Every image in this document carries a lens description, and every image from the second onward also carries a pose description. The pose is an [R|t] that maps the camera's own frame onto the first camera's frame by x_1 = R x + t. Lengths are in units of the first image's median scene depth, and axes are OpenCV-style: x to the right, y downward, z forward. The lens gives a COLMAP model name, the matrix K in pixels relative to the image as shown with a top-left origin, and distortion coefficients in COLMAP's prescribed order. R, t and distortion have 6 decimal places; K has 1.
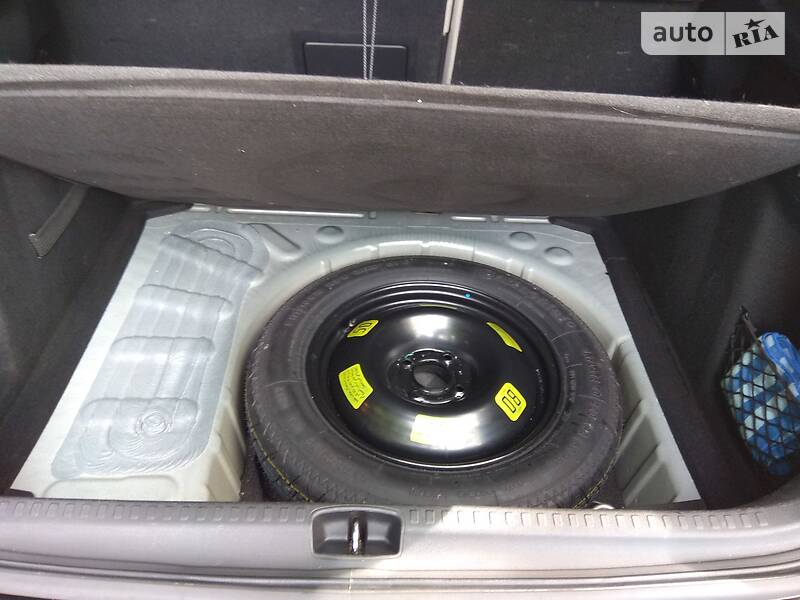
lens RADIAL K [[611.6, 0, 400.3], [0, 611.6, 313.7], [0, 0, 1]] dist [0.096019, -0.176637]
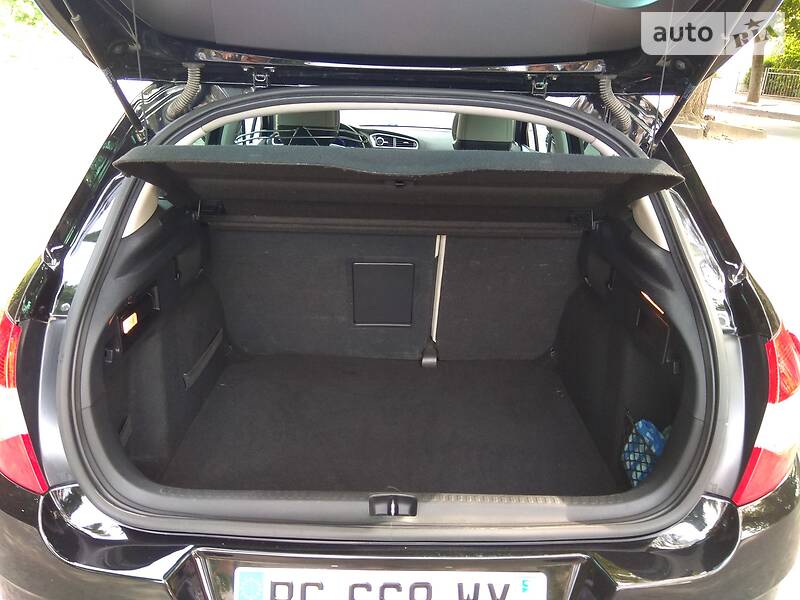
lens RADIAL K [[611.6, 0, 400.3], [0, 611.6, 313.7], [0, 0, 1]] dist [0.096019, -0.176637]
pose [[0.999859, -0.015037, -0.007451, -0.020114], [0.011721, 0.943467, -0.331260, 0.309762], [0.012011, 0.331126, 0.943510, -0.661649]]
